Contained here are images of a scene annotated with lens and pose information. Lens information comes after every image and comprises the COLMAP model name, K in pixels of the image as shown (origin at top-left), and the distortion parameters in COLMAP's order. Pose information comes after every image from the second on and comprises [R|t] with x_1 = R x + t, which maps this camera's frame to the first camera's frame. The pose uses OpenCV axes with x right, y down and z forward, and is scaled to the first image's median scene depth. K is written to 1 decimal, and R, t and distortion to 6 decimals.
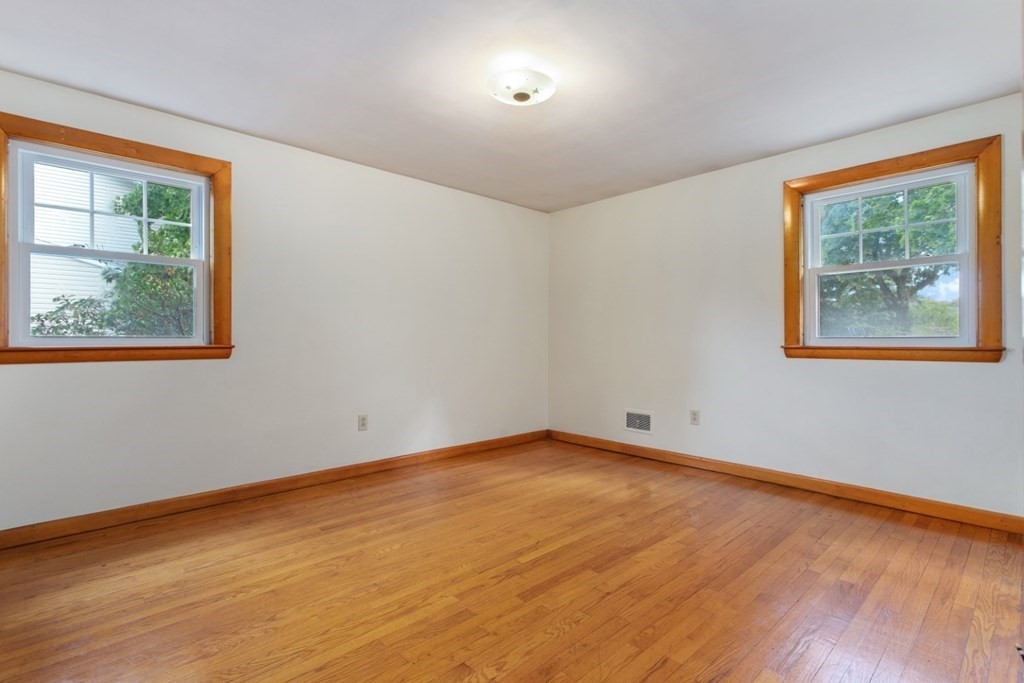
lens RADIAL K [[480.0, 0, 514.1], [0, 480.0, 334.0], [0, 0, 1]] dist [-0.000324, 0.000339]
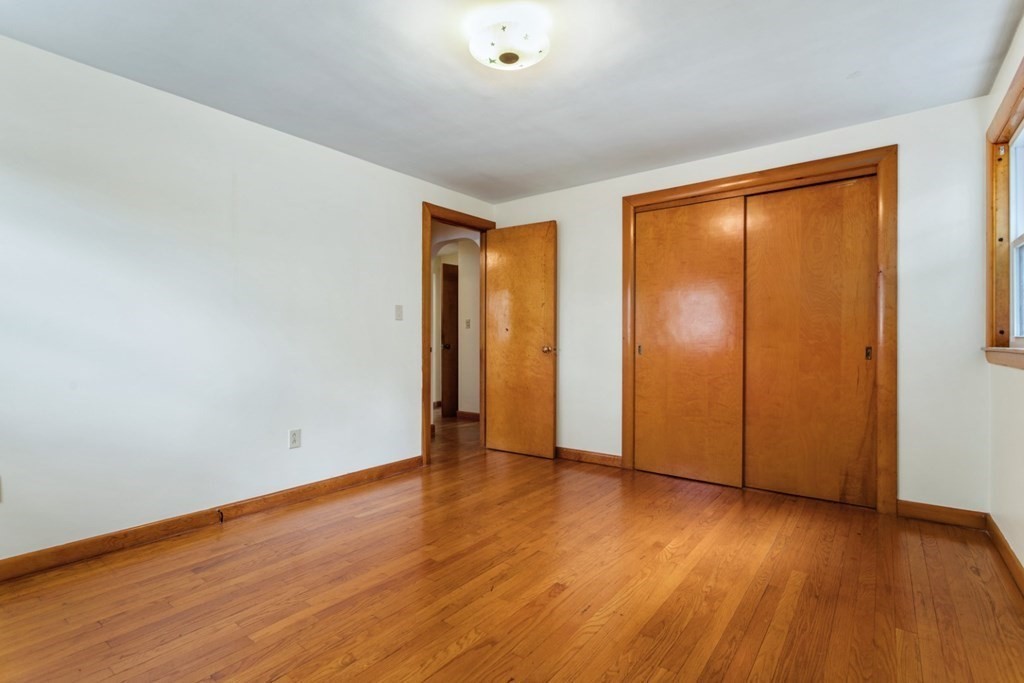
lens RADIAL K [[480.0, 0, 514.1], [0, 480.0, 334.0], [0, 0, 1]] dist [-0.000324, 0.000339]
pose [[-0.986184, -0.001147, -0.165649, 0.156718], [0.002928, 0.999699, -0.024350, 0.021487], [0.165627, -0.024498, -0.985884, 1.932115]]
